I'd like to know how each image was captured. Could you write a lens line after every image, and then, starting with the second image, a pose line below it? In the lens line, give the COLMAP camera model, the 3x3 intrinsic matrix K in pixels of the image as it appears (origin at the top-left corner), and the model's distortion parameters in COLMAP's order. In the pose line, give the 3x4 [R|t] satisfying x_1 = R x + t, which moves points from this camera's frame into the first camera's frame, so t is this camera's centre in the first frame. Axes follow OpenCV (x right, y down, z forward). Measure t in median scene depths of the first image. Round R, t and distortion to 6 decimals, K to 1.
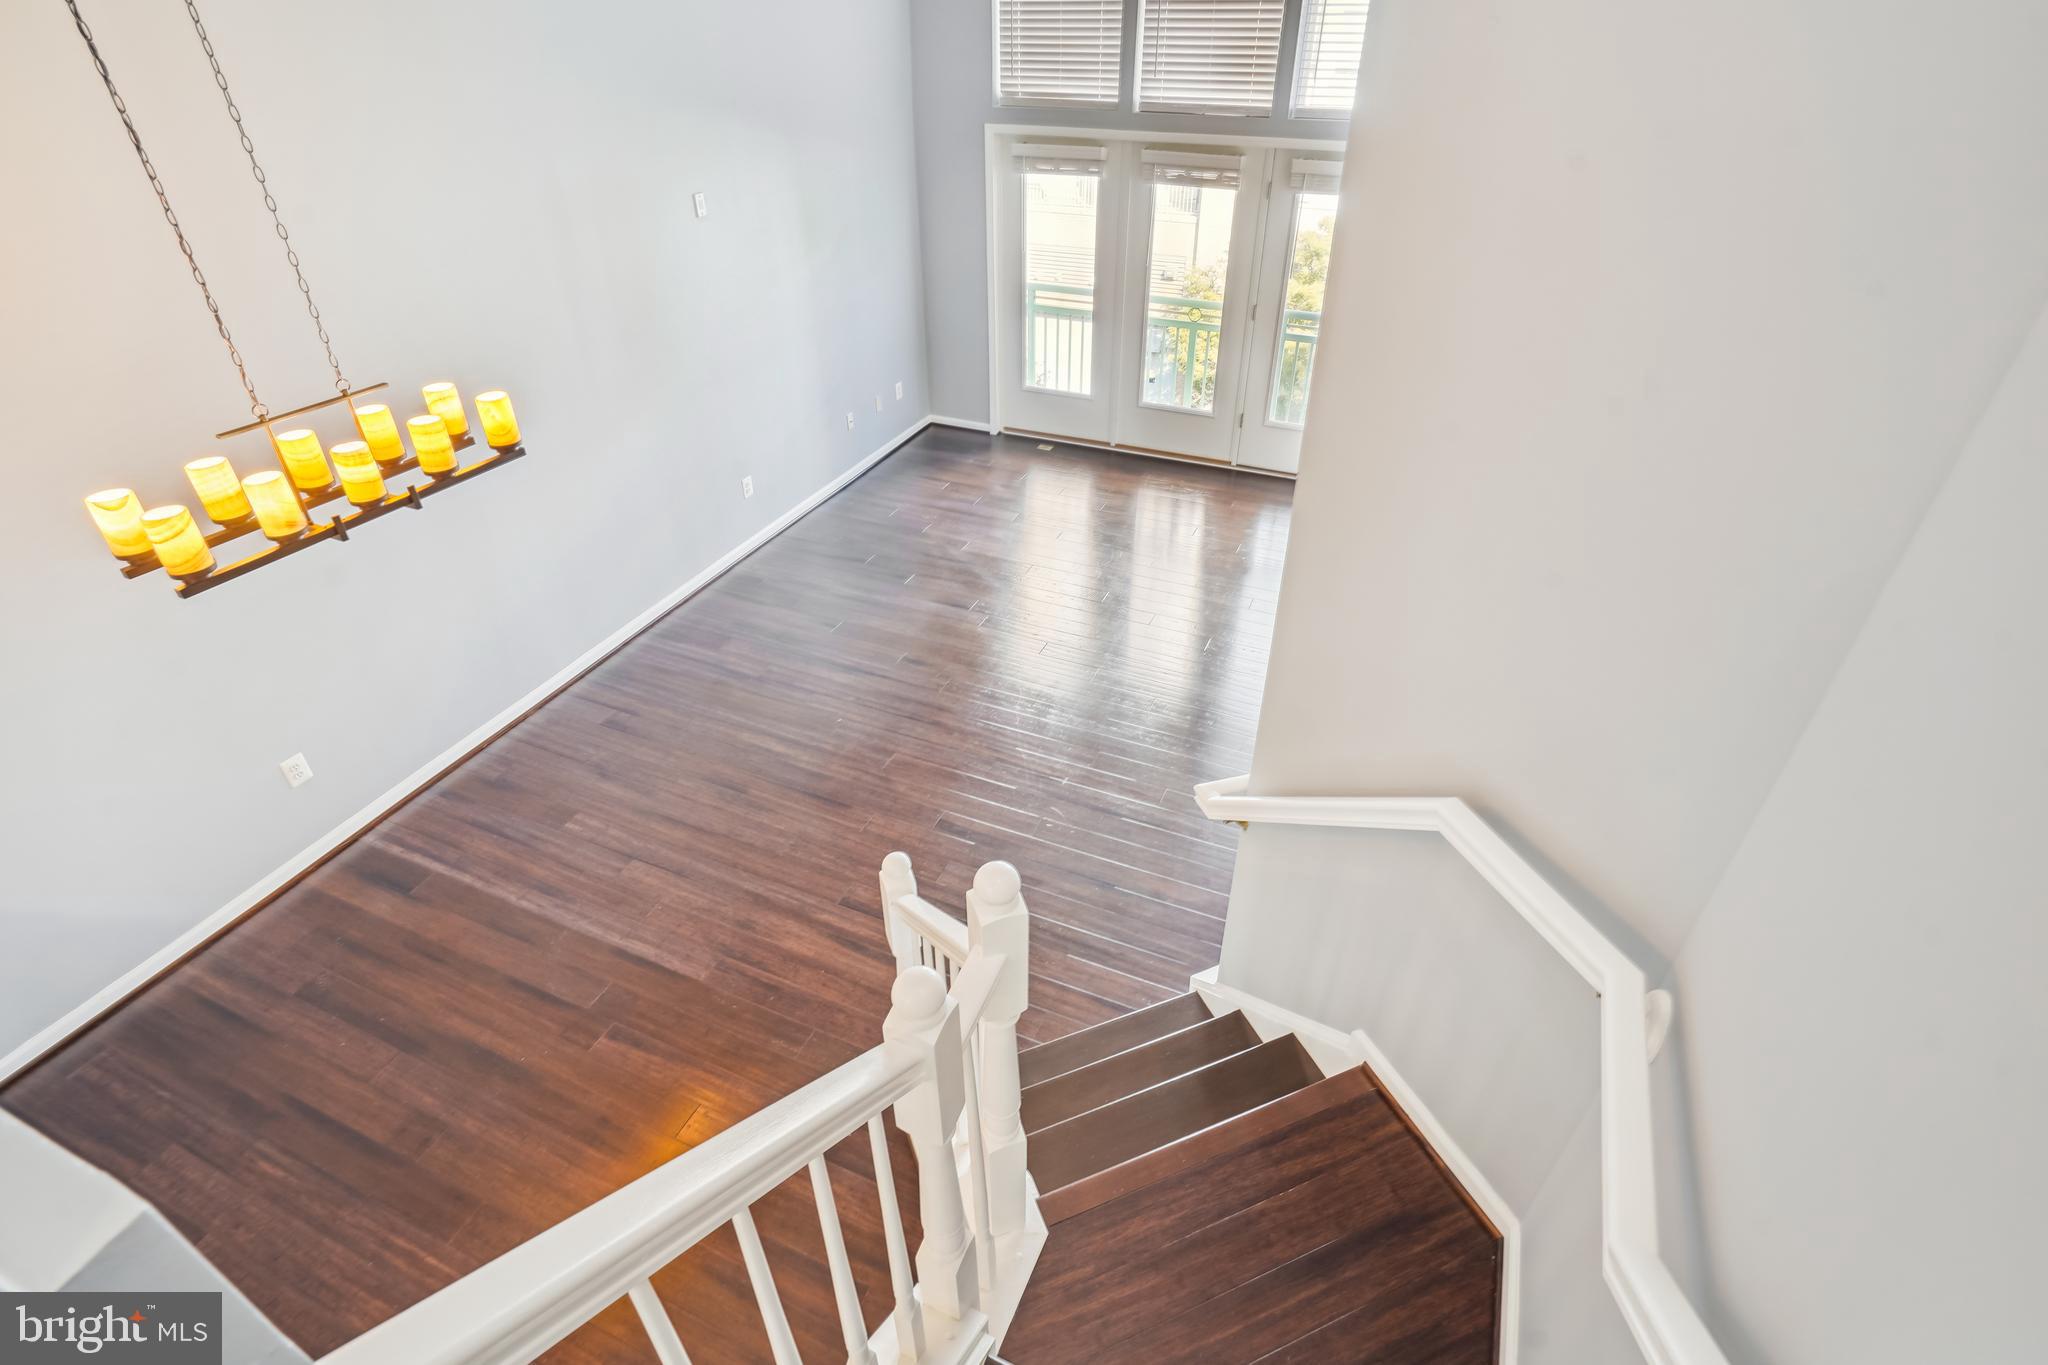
lens RADIAL K [[987.1, 0, 1023.5], [0, 987.1, 675.5], [0, 0, 1]] dist [-0.028621, 0.015977]
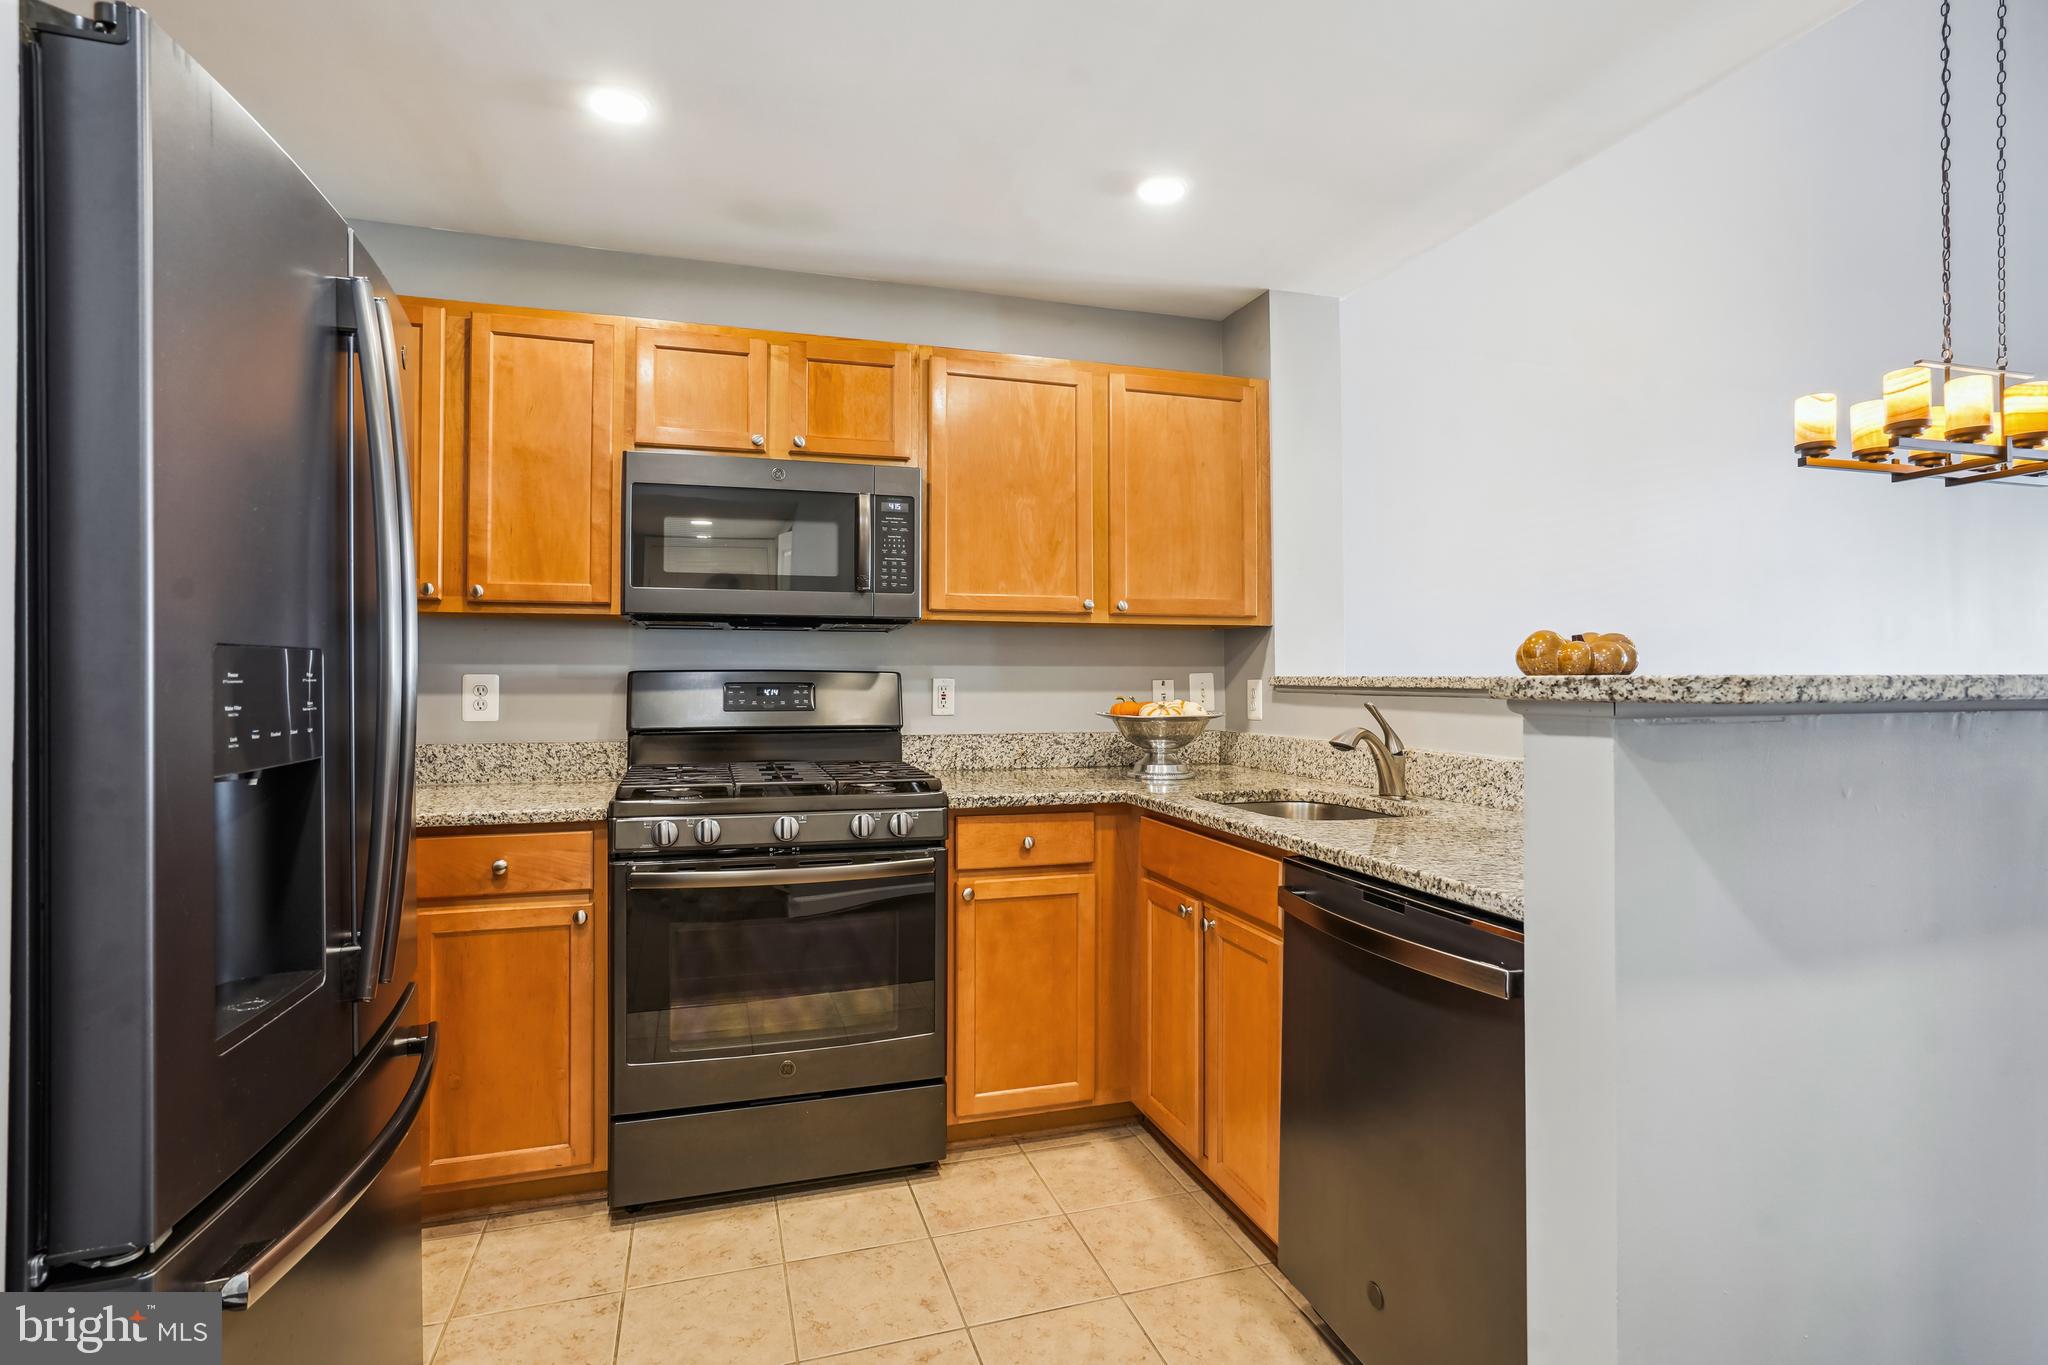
lens RADIAL K [[991.3, 0, 1020.6], [0, 991.3, 661.3], [0, 0, 1]] dist [-0.044481, 0.027487]
pose [[0.661967, -0.010223, -0.749464, -0.262156], [-0.431523, 0.812372, -0.392225, 0.355302], [0.612853, 0.583051, 0.533351, -0.005336]]
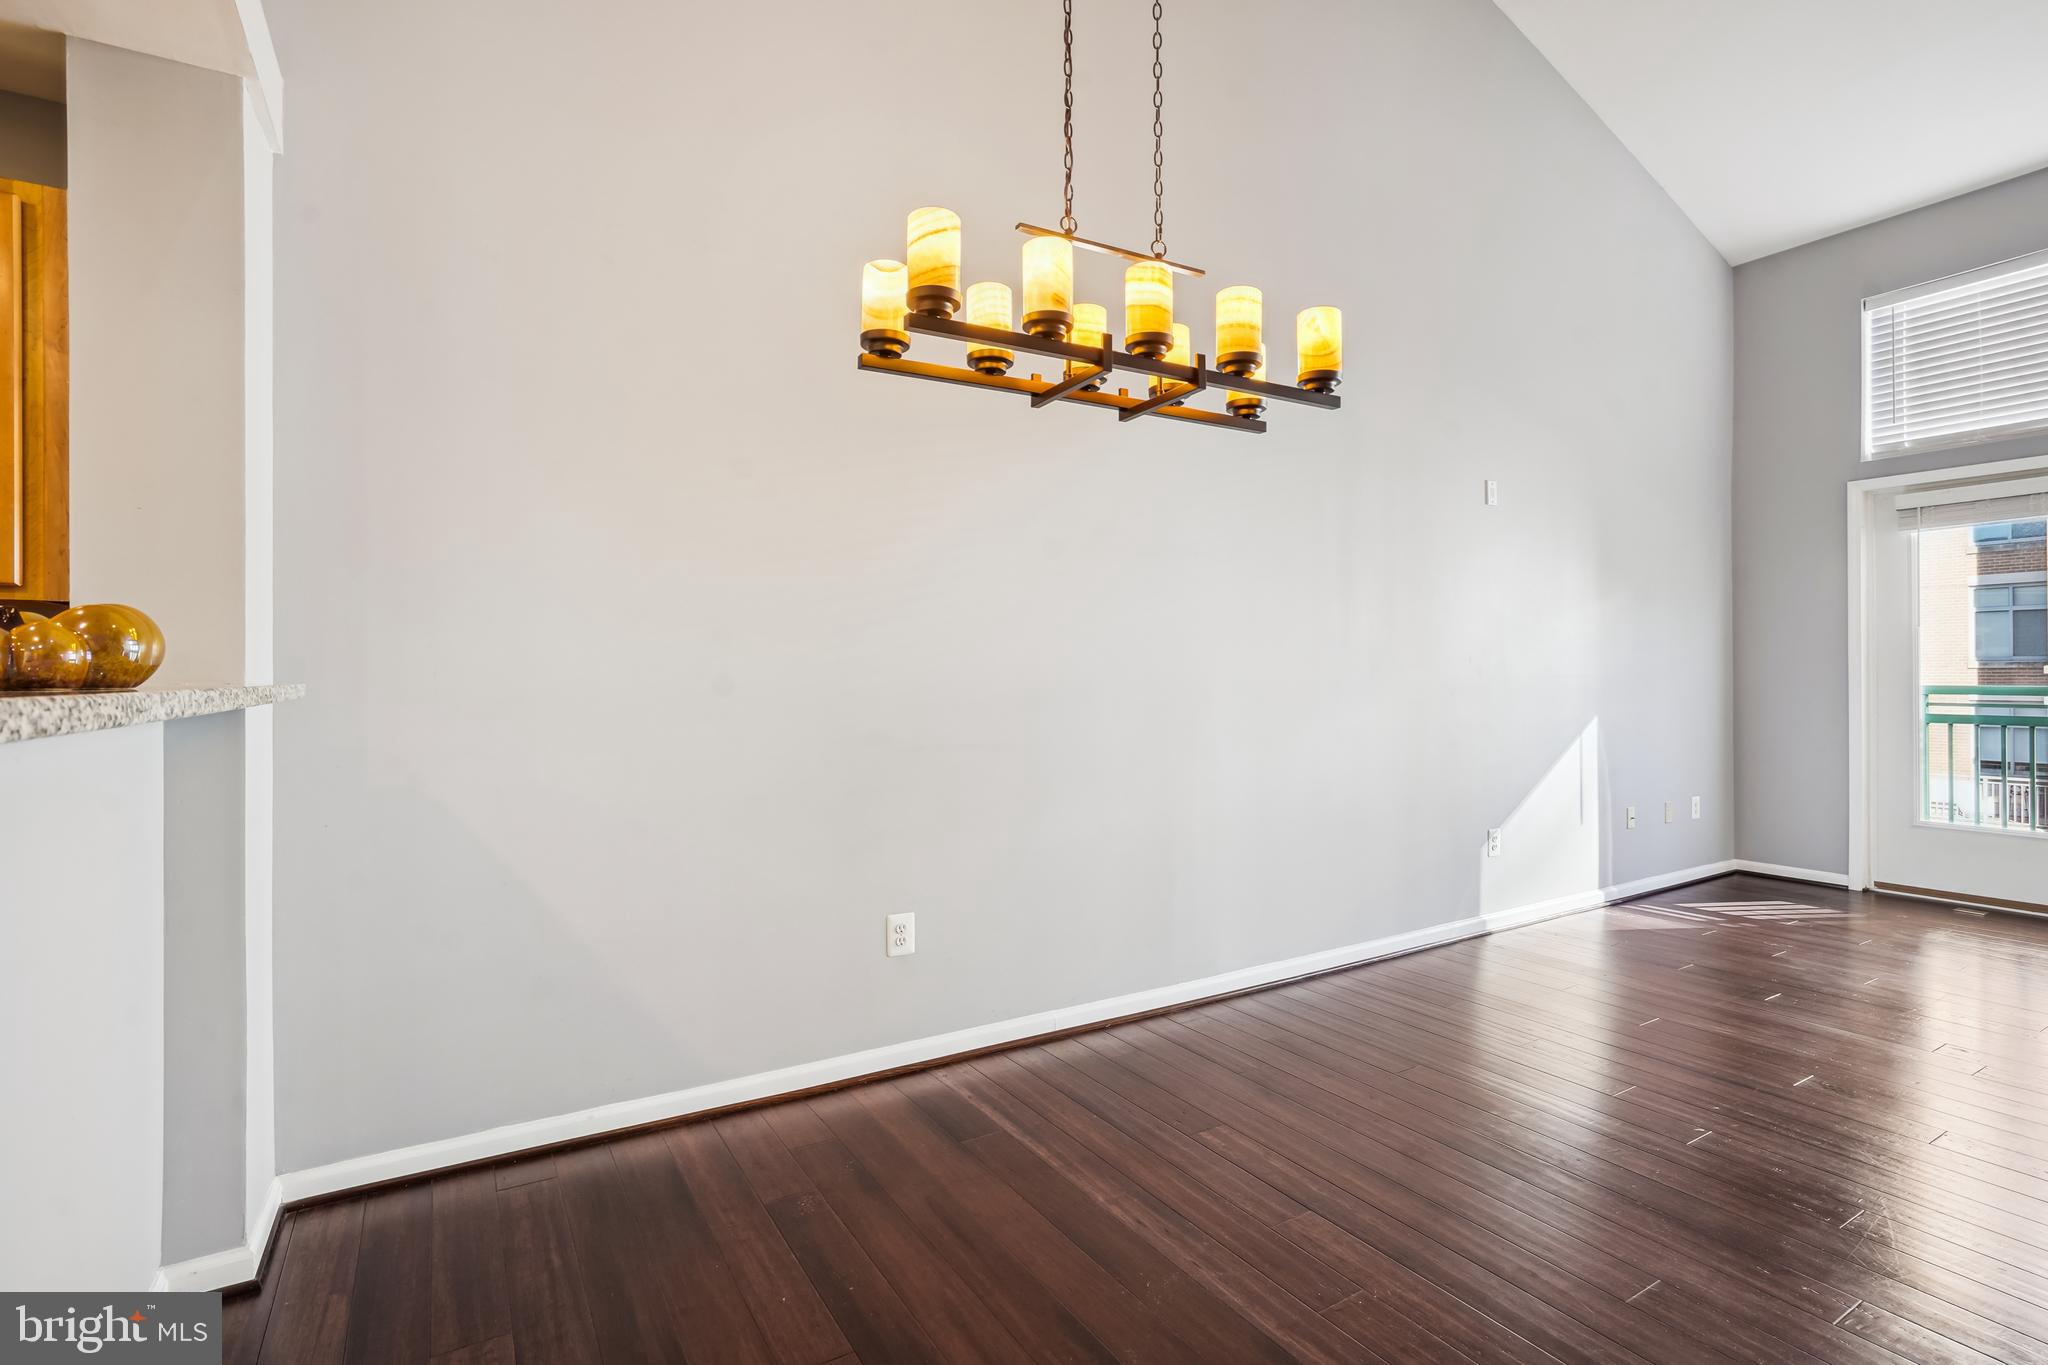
lens RADIAL K [[982.2, 0, 1024.3], [0, 982.2, 677.1], [0, 0, 1]] dist [-0.039780, 0.020903]
pose [[0.817147, -0.001825, -0.576426, -0.144416], [-0.328653, 0.820058, -0.468499, 0.163870], [0.473558, 0.572277, 0.669509, 0.267144]]
